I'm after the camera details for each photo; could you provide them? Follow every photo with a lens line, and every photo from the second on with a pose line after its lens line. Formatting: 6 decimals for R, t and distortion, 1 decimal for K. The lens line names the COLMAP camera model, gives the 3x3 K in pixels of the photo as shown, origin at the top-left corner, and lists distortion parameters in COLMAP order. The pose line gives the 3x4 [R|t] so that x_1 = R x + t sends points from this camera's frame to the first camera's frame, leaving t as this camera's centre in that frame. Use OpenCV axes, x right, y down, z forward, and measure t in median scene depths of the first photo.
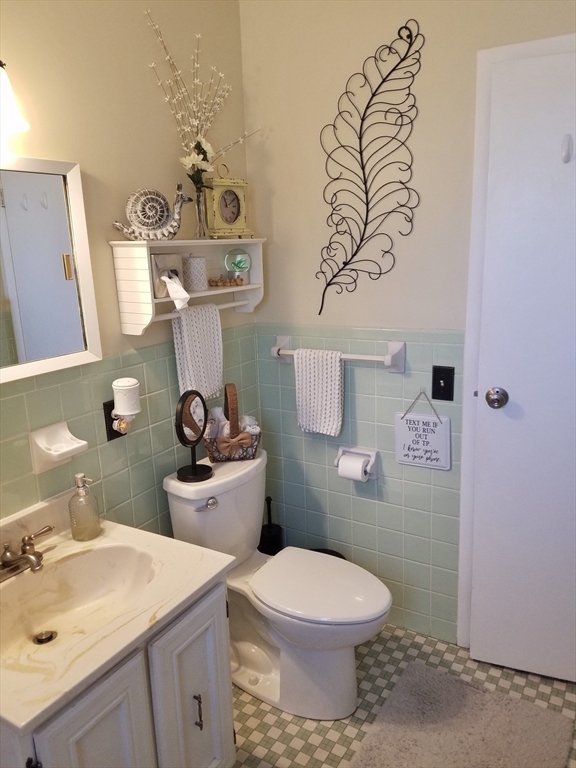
lens RADIAL K [[573.9, 0, 274.0], [0, 573.9, 382.9], [0, 0, 1]] dist [0.053911, -0.064822]
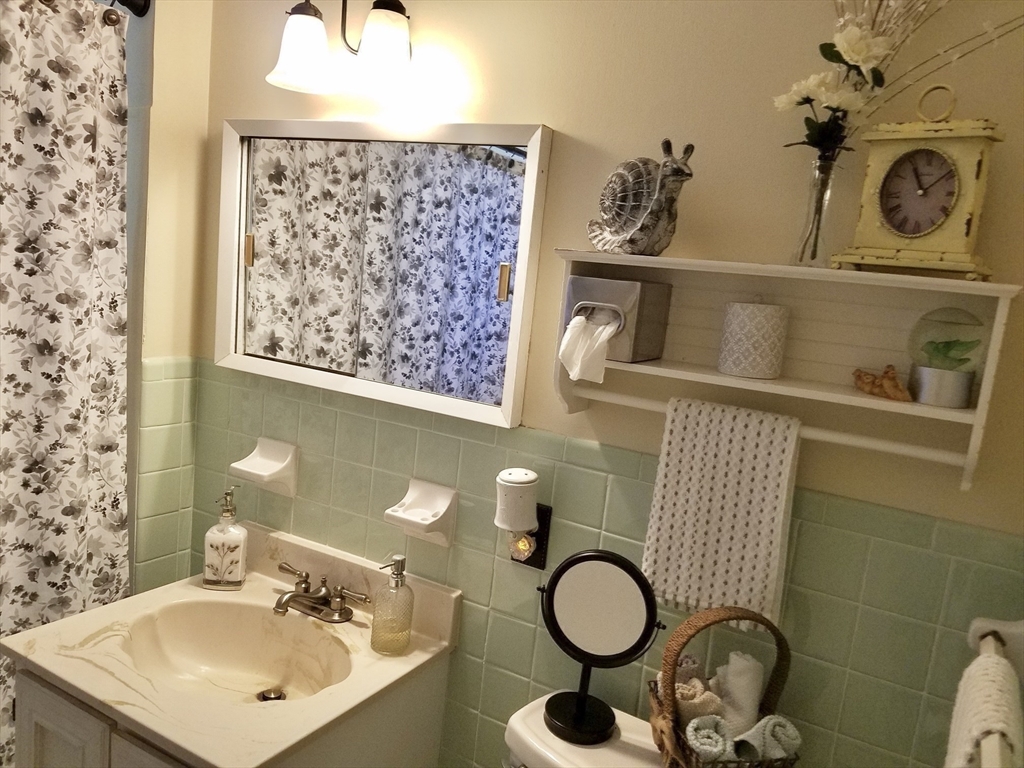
lens RADIAL K [[765.2, 0, 512.0], [0, 765.2, 384.0], [0, 0, 1]] dist [0.053911, -0.064822]
pose [[0.045513, 0.186843, -0.981335, 0.510076], [-0.333542, 0.928821, 0.161376, -0.218065], [0.941636, 0.319972, 0.104593, 0.877217]]
